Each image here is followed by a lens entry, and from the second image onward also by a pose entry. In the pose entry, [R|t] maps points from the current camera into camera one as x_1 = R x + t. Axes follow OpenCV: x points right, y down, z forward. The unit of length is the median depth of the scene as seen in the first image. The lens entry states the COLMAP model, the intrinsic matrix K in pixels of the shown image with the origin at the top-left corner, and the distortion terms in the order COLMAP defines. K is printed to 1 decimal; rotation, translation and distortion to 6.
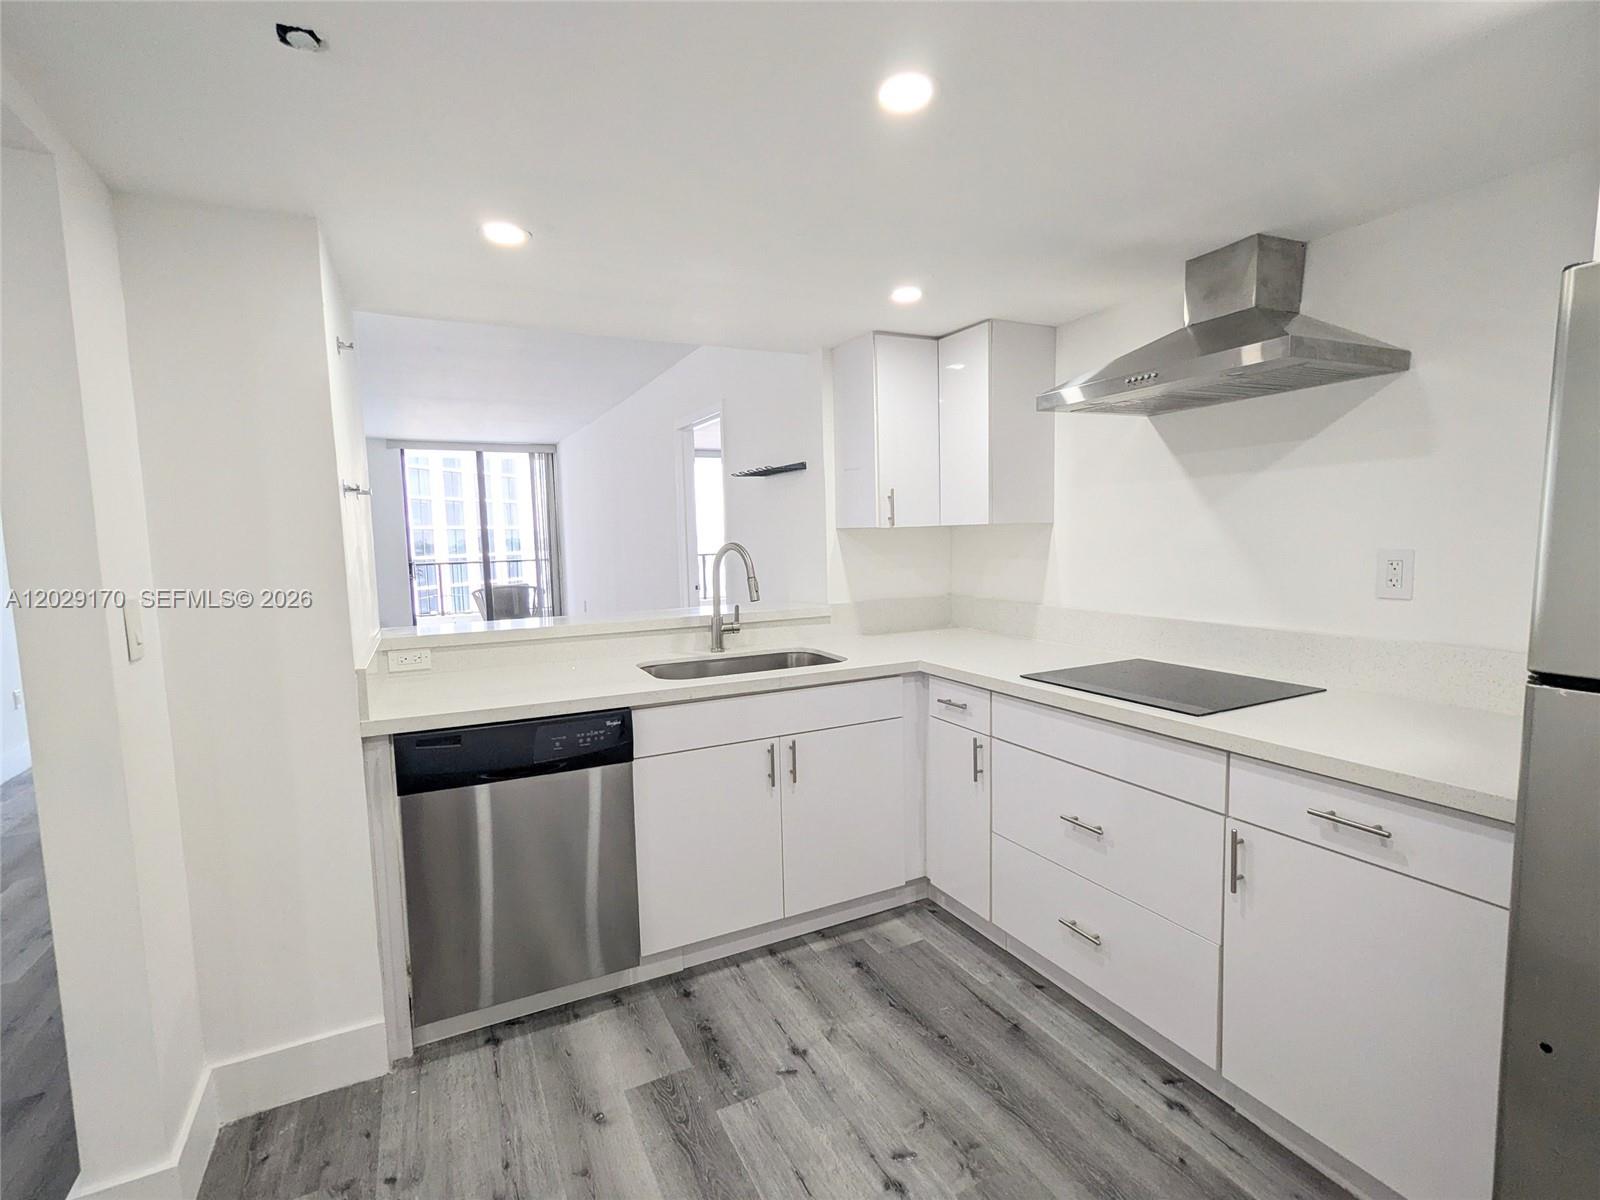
lens RADIAL K [[755.1, 0, 802.1], [0, 755.1, 608.9], [0, 0, 1]] dist [-0.003977, 0.002587]
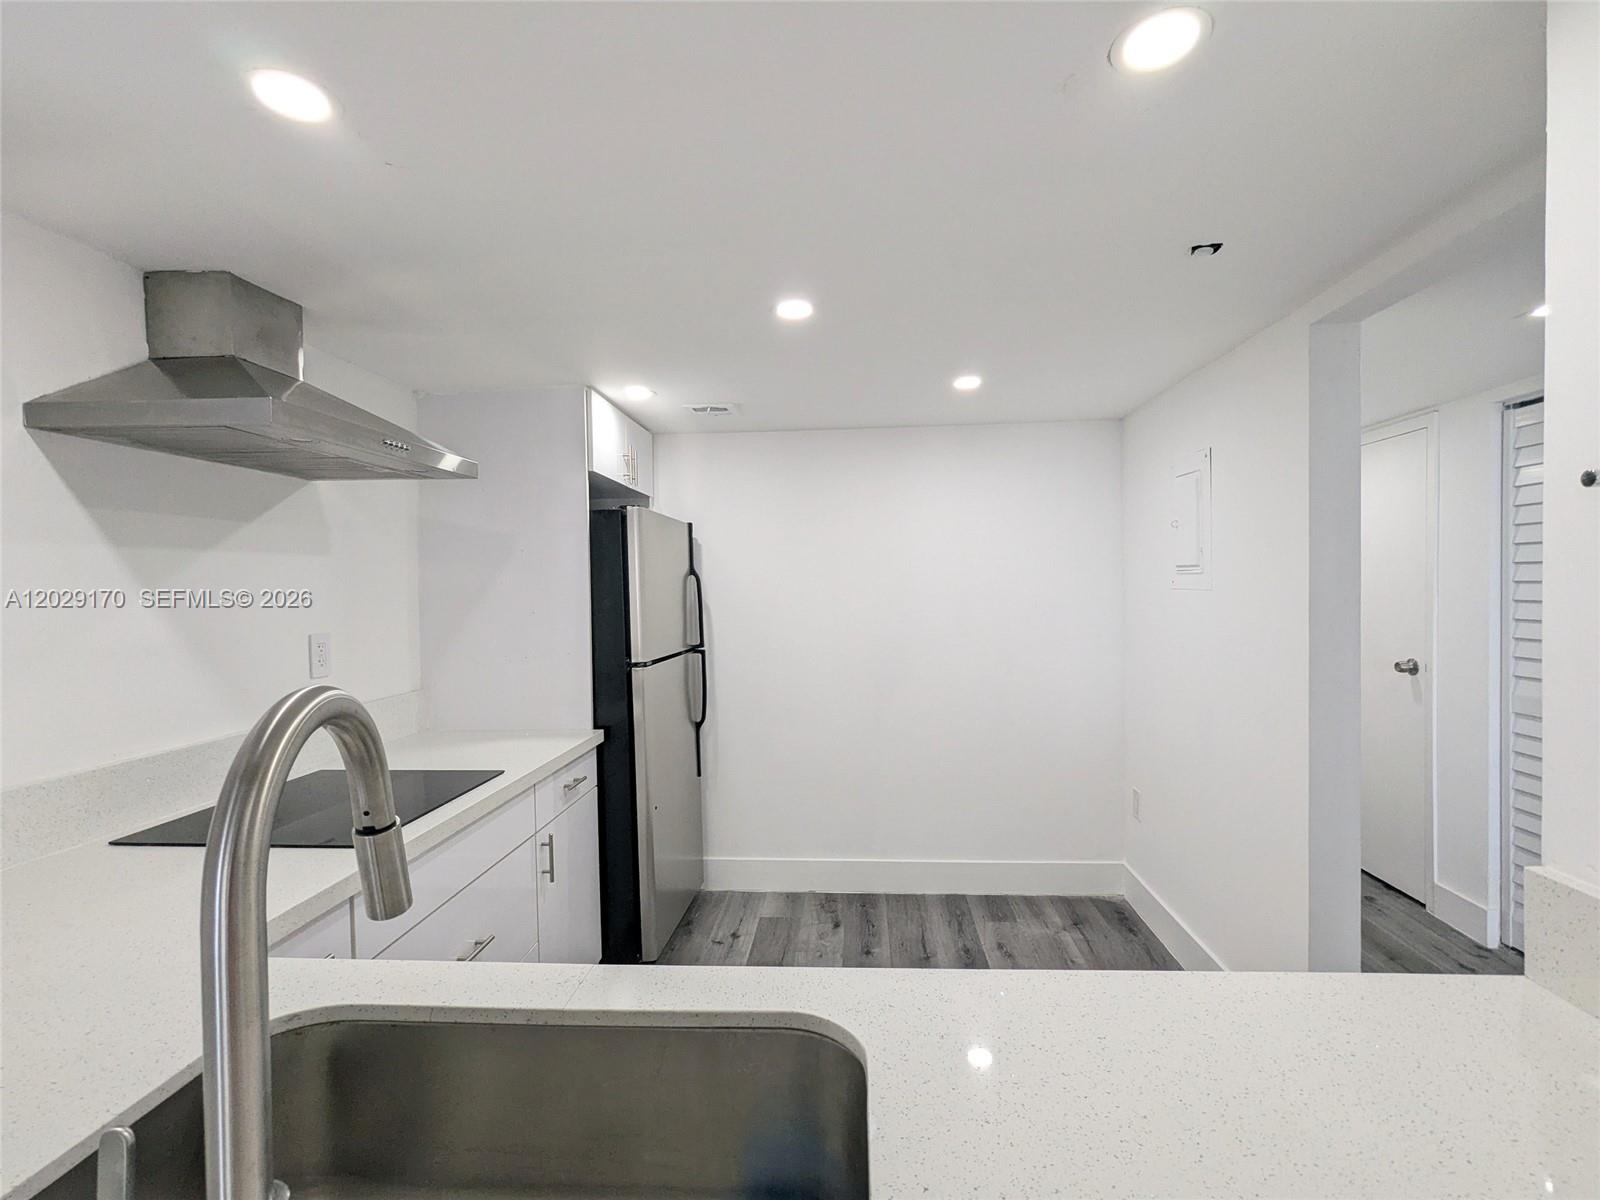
lens RADIAL K [[771.3, 0, 800.0], [0, 771.3, 600.0], [0, 0, 1]] dist [-0.001375, 0.000195]
pose [[-0.864474, 0.024787, 0.502066, -0.393070], [0.082413, 0.992258, 0.092913, -0.160752], [-0.495876, 0.121697, -0.859824, 1.485135]]
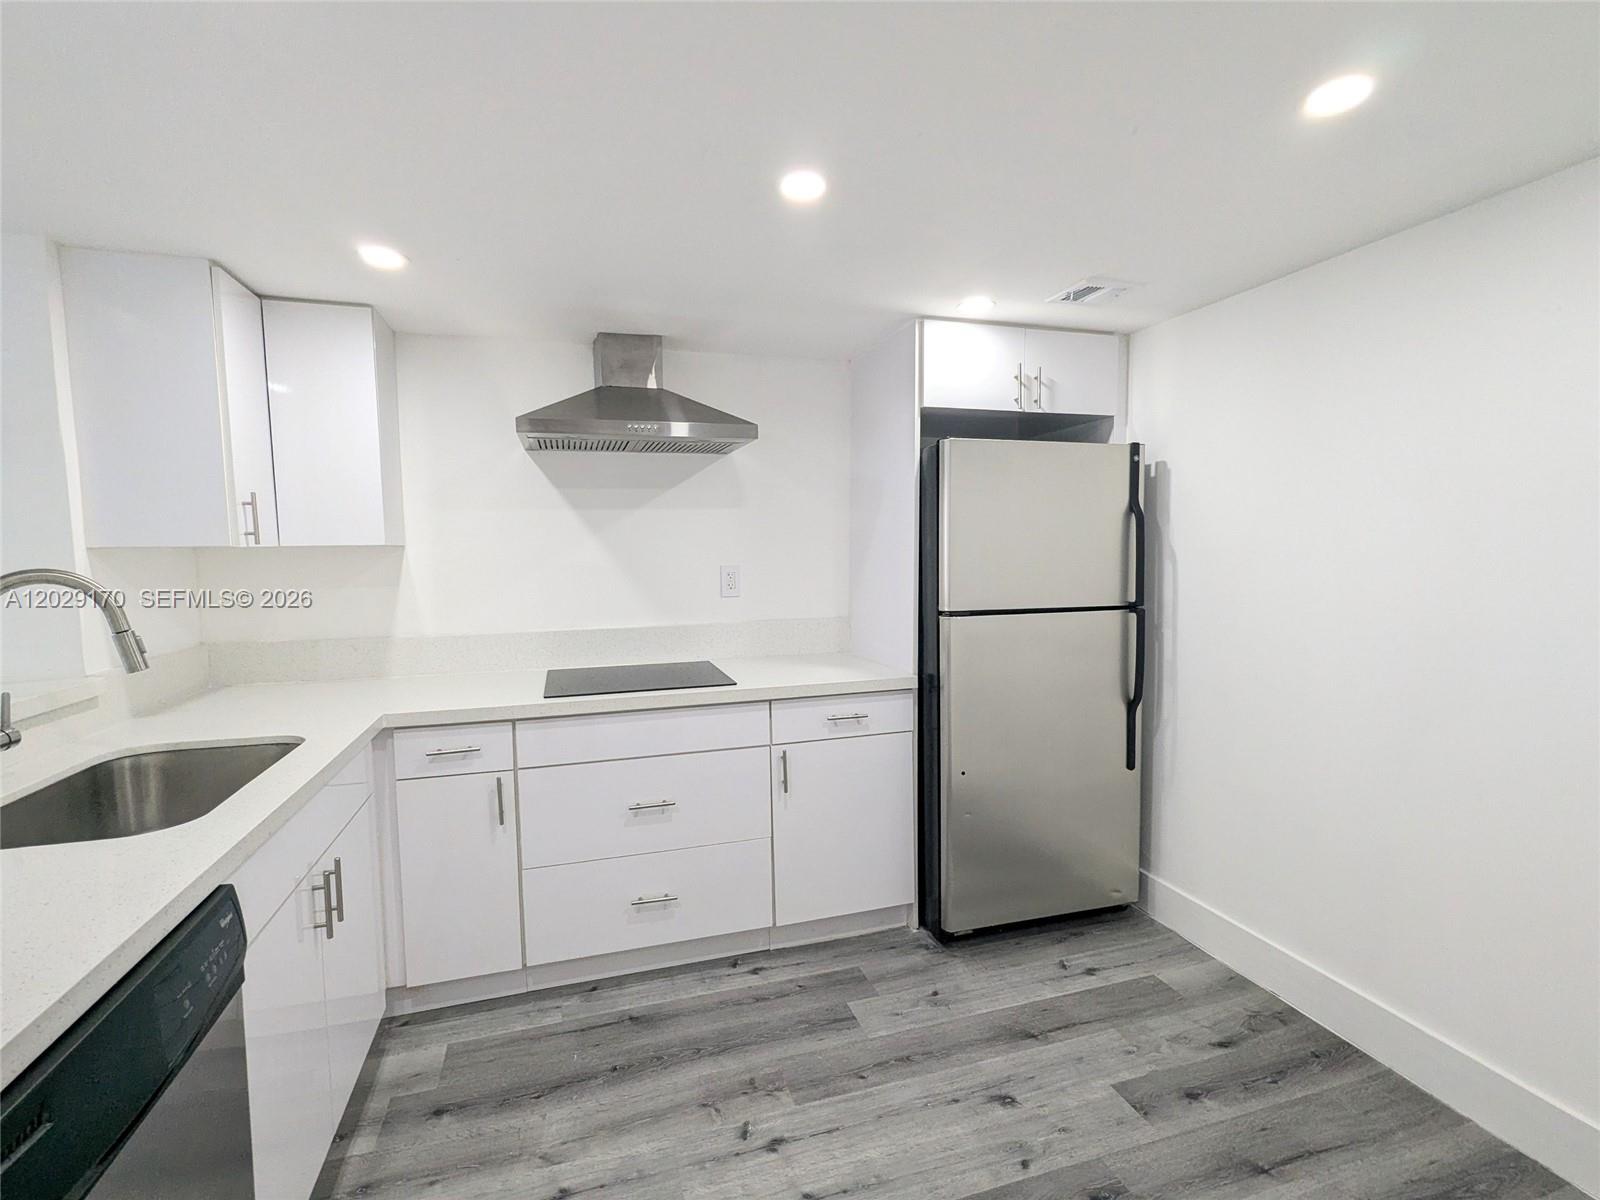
lens RADIAL K [[755.1, 0, 802.1], [0, 755.1, 608.9], [0, 0, 1]] dist [-0.003977, 0.002587]
pose [[0.168261, -0.058216, 0.984022, -0.686239], [0.108748, 0.993257, 0.040167, -0.031596], [-0.979726, 0.100252, 0.173457, 0.532661]]
